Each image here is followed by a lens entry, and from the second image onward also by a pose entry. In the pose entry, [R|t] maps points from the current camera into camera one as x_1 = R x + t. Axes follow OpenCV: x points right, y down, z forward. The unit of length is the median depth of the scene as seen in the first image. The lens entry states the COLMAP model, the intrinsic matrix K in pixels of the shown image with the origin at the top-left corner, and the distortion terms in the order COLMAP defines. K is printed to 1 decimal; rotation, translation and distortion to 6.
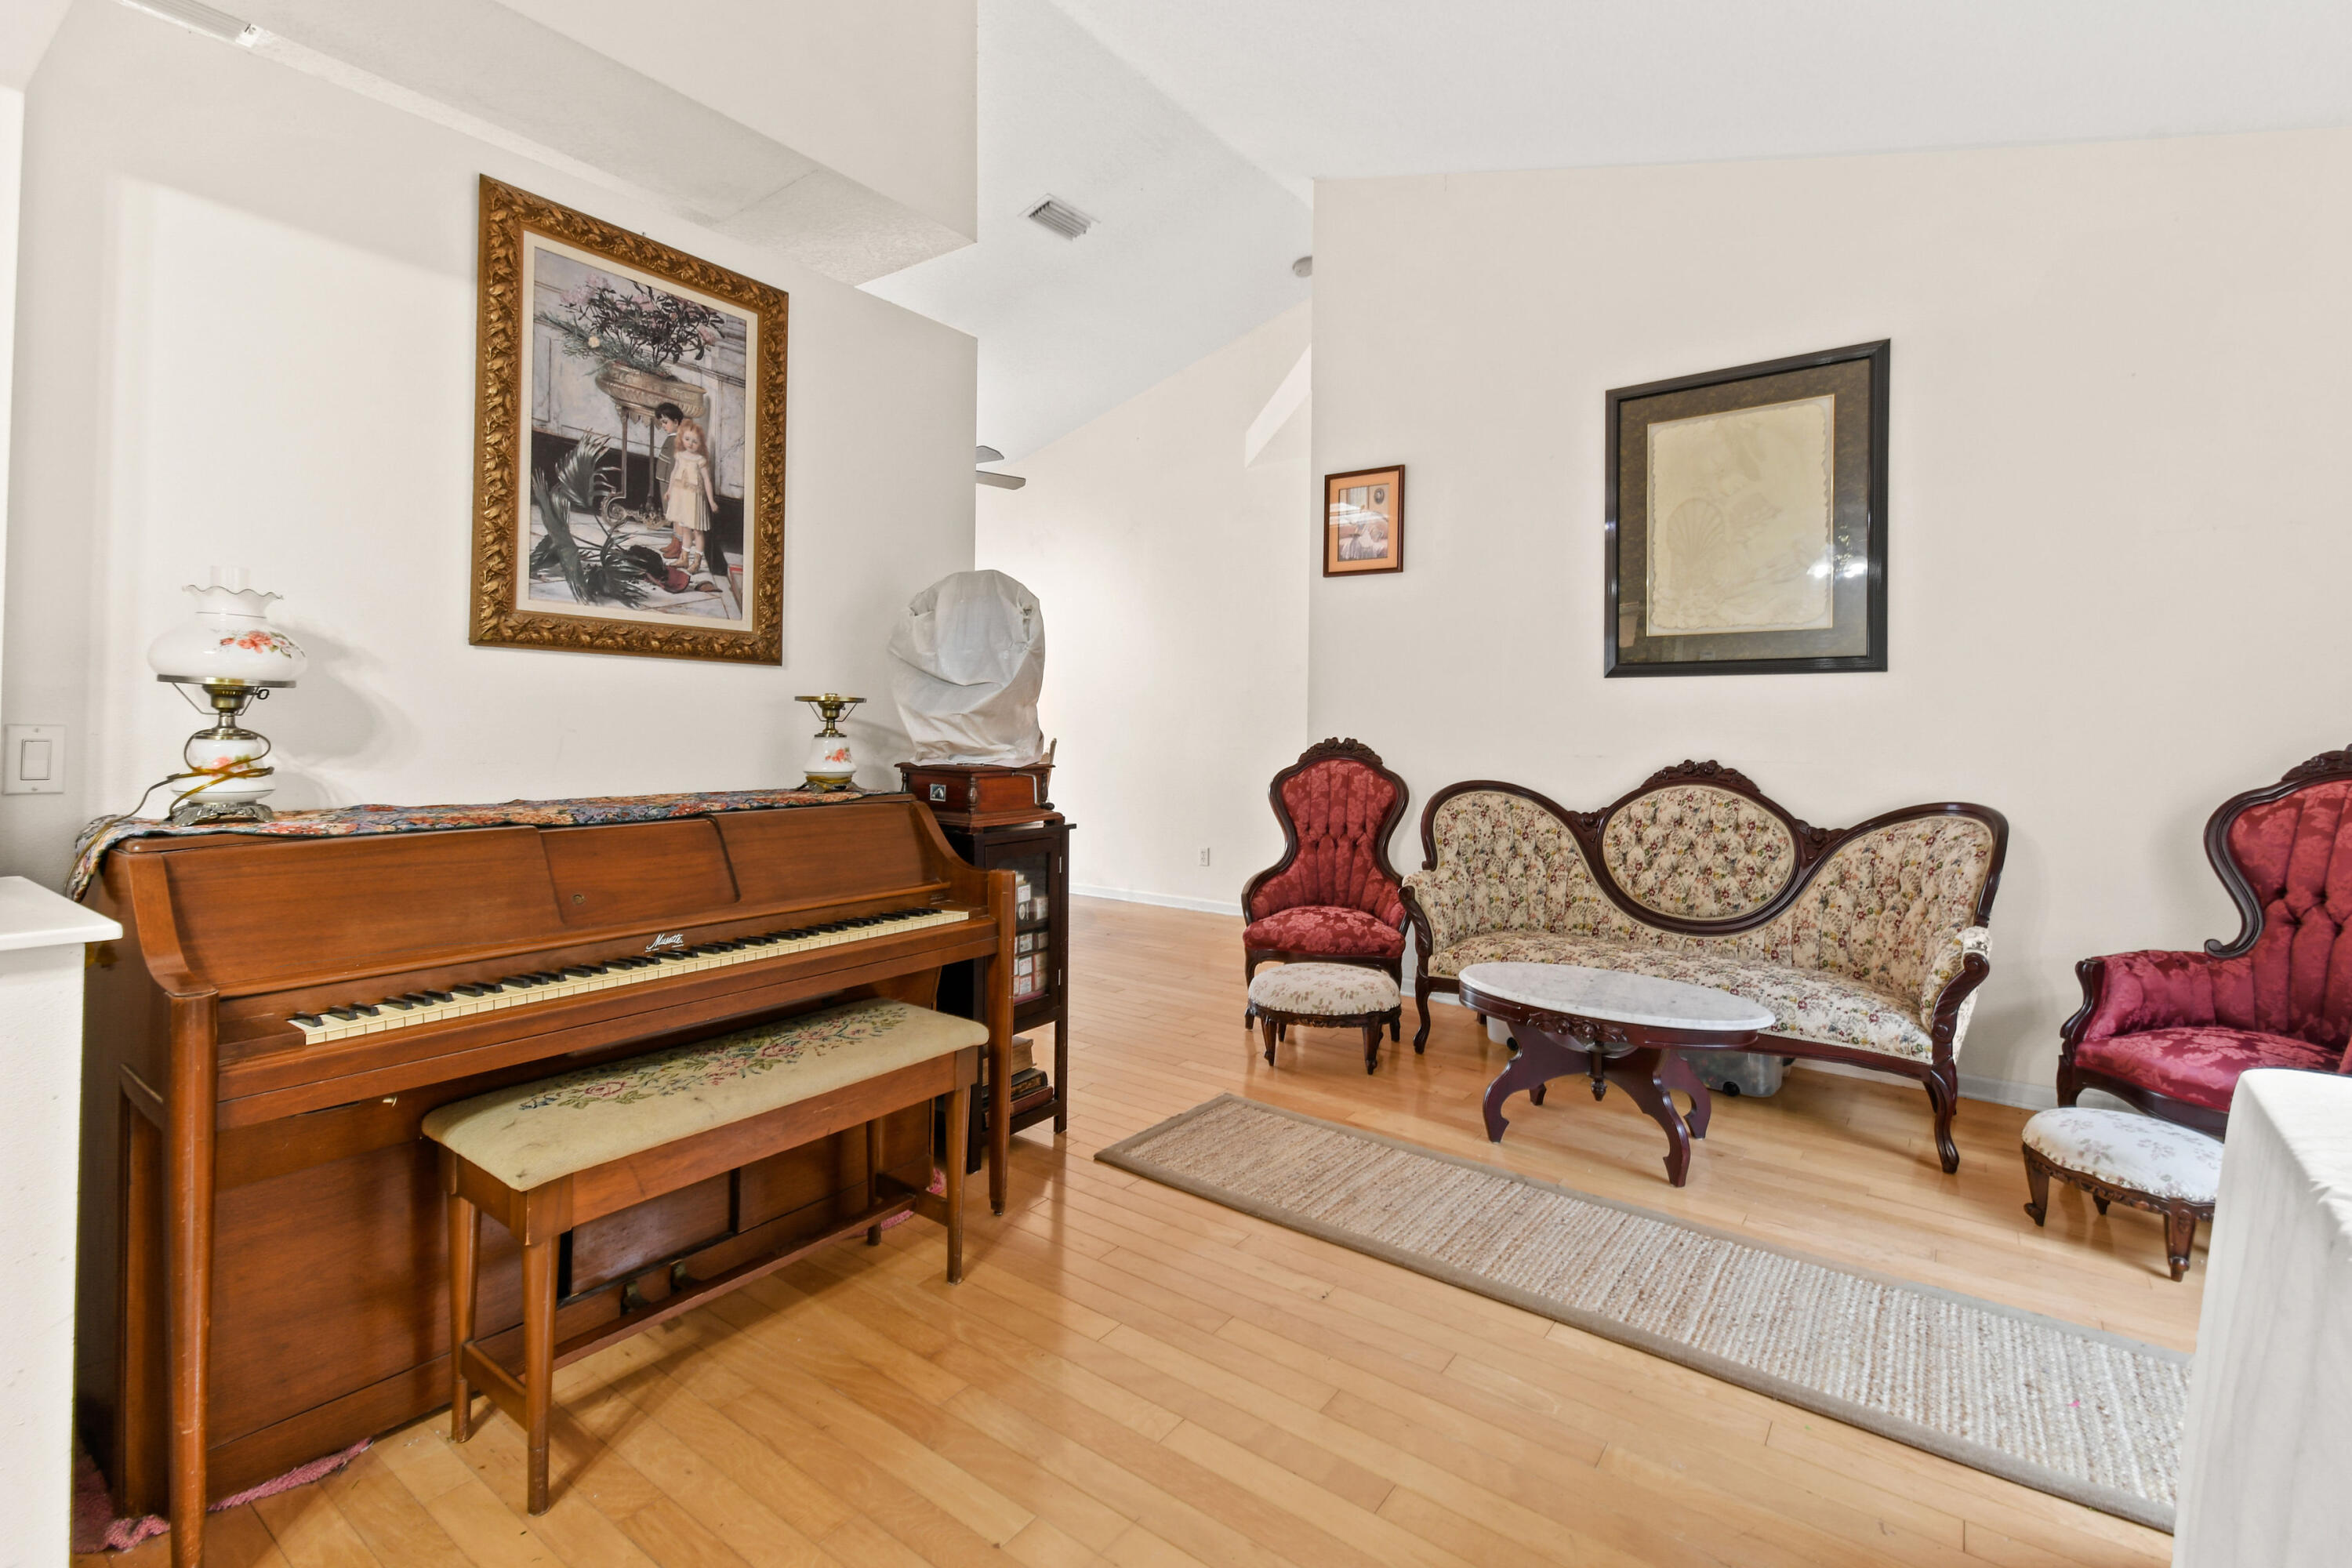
lens RADIAL K [[1058.8, 0, 1173.0], [0, 1058.8, 721.8], [0, 0, 1]] dist [0.057606, -0.024985]
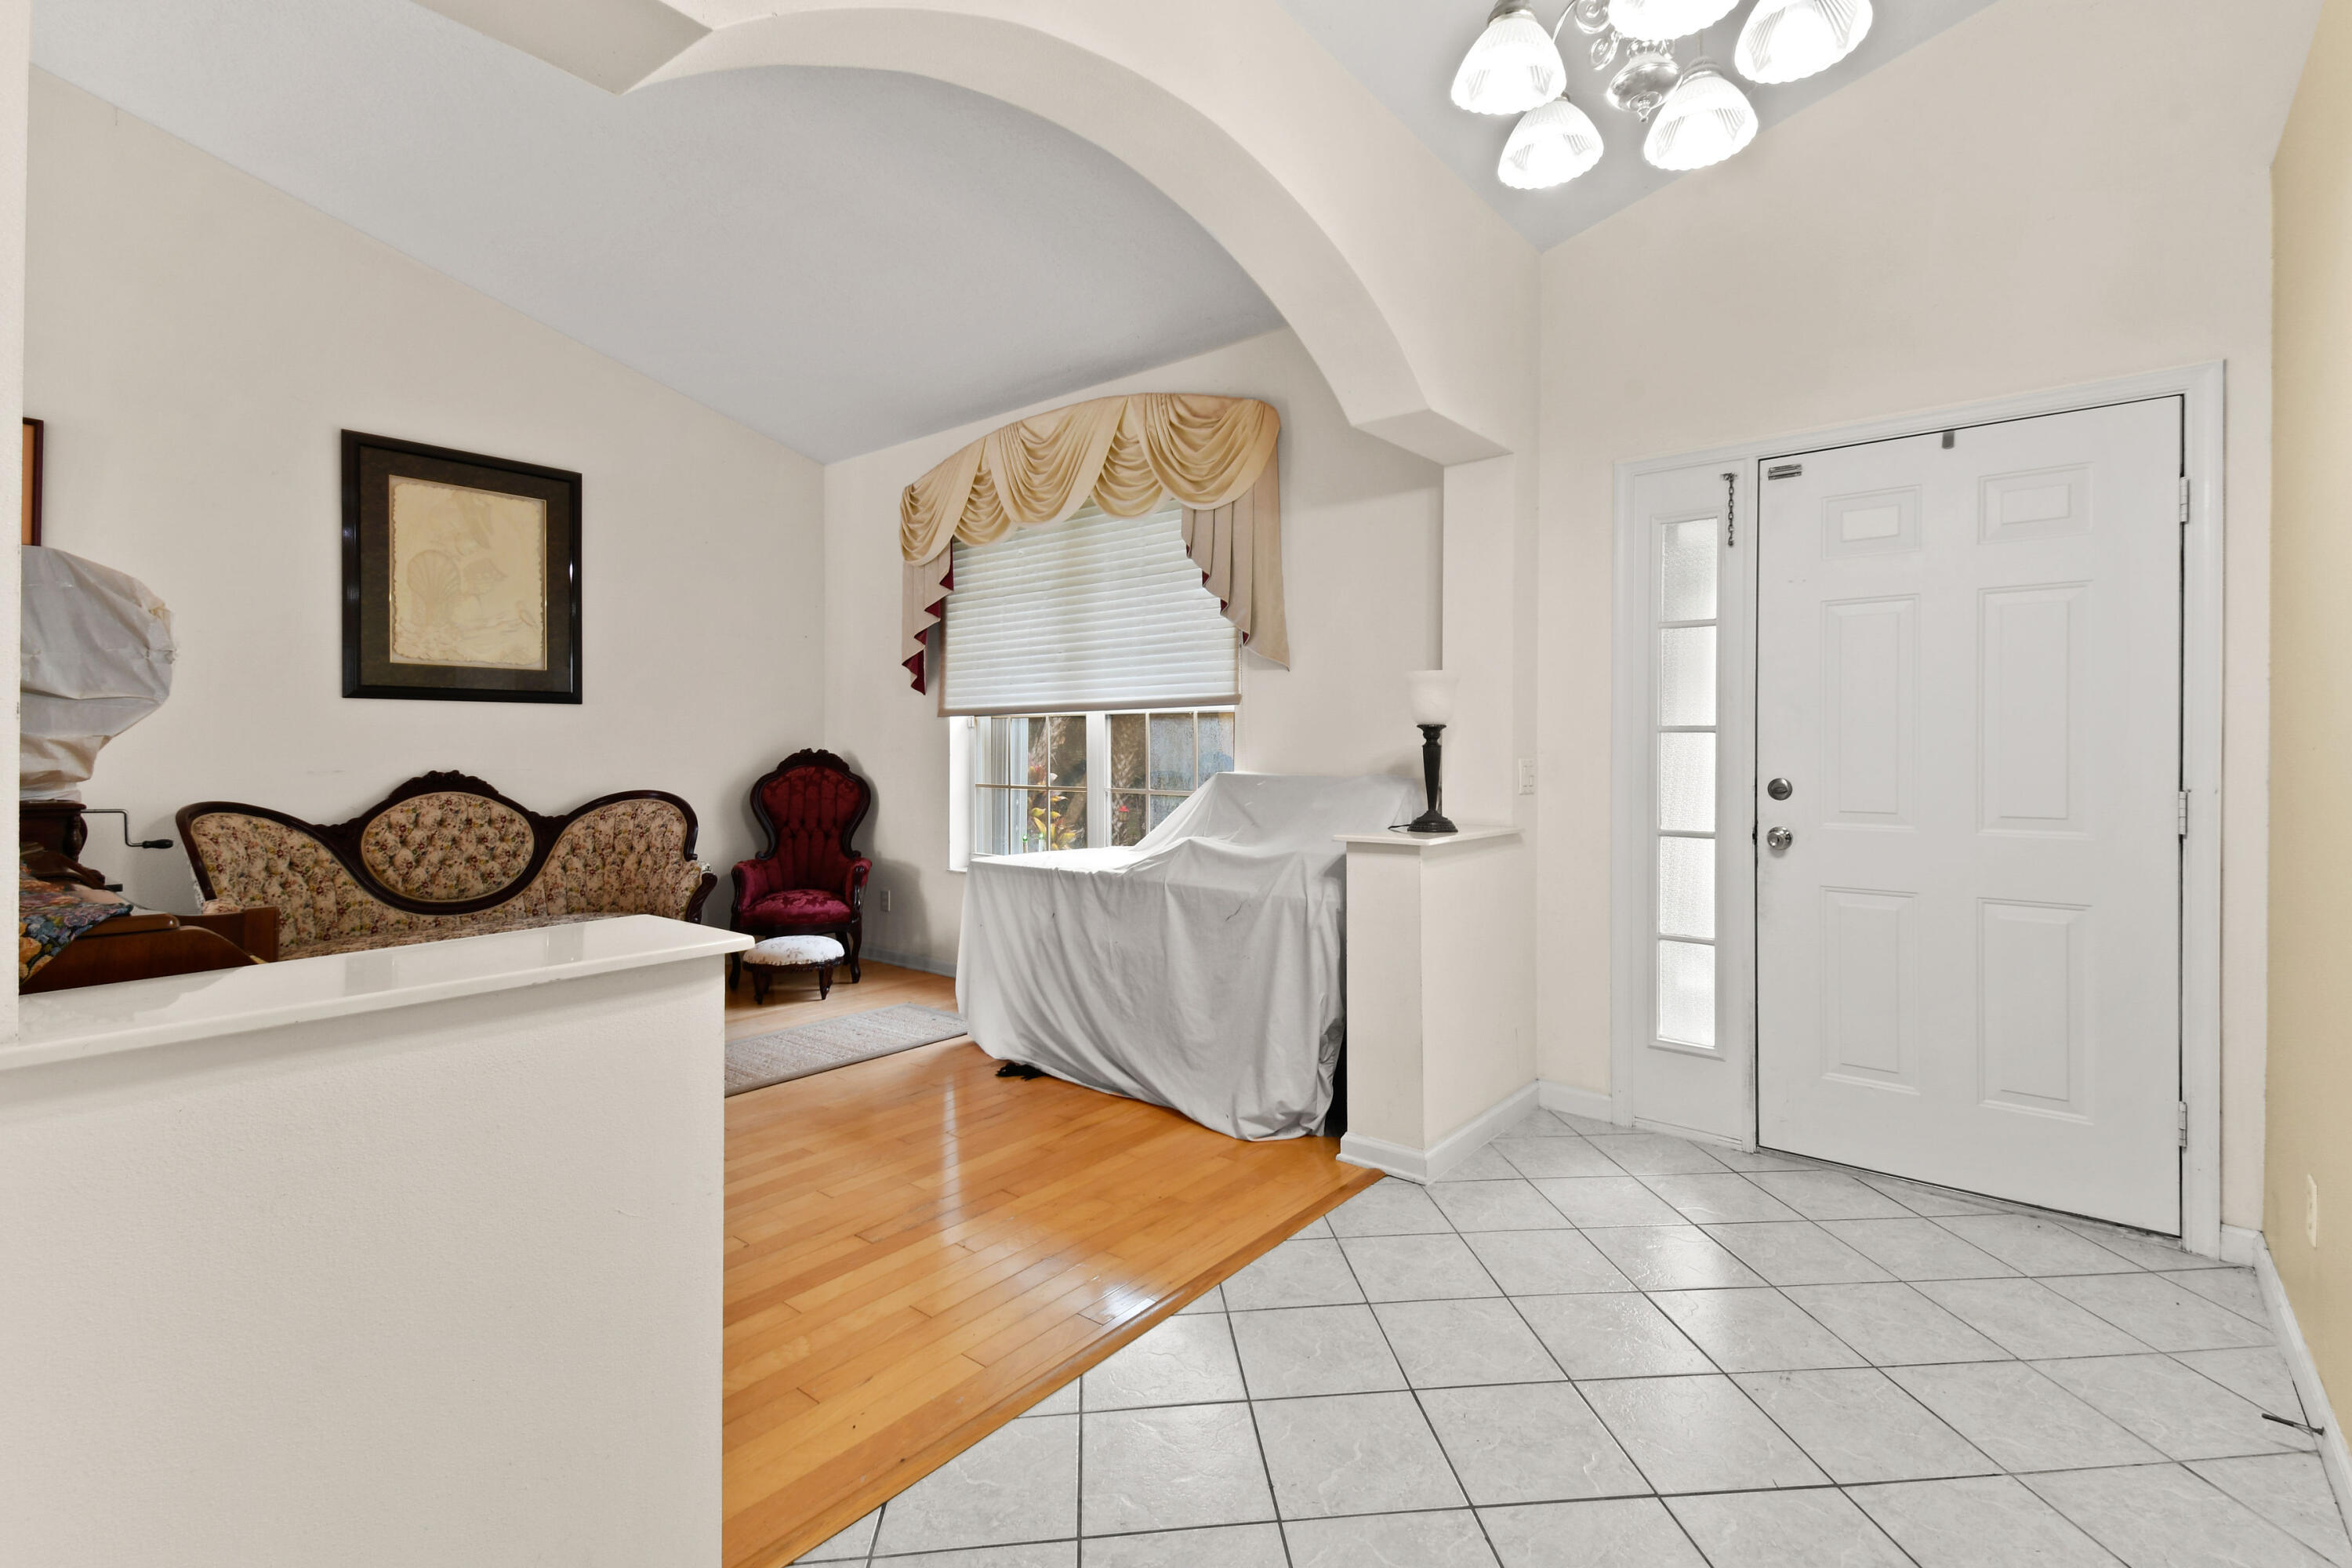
lens RADIAL K [[1058.8, 0, 1173.0], [0, 1058.8, 721.8], [0, 0, 1]] dist [0.057606, -0.024985]
pose [[0.060359, 0.015650, 0.998054, -0.685694], [-0.003353, 0.999875, -0.015476, -0.003410], [-0.998171, -0.002412, 0.060404, 0.115611]]
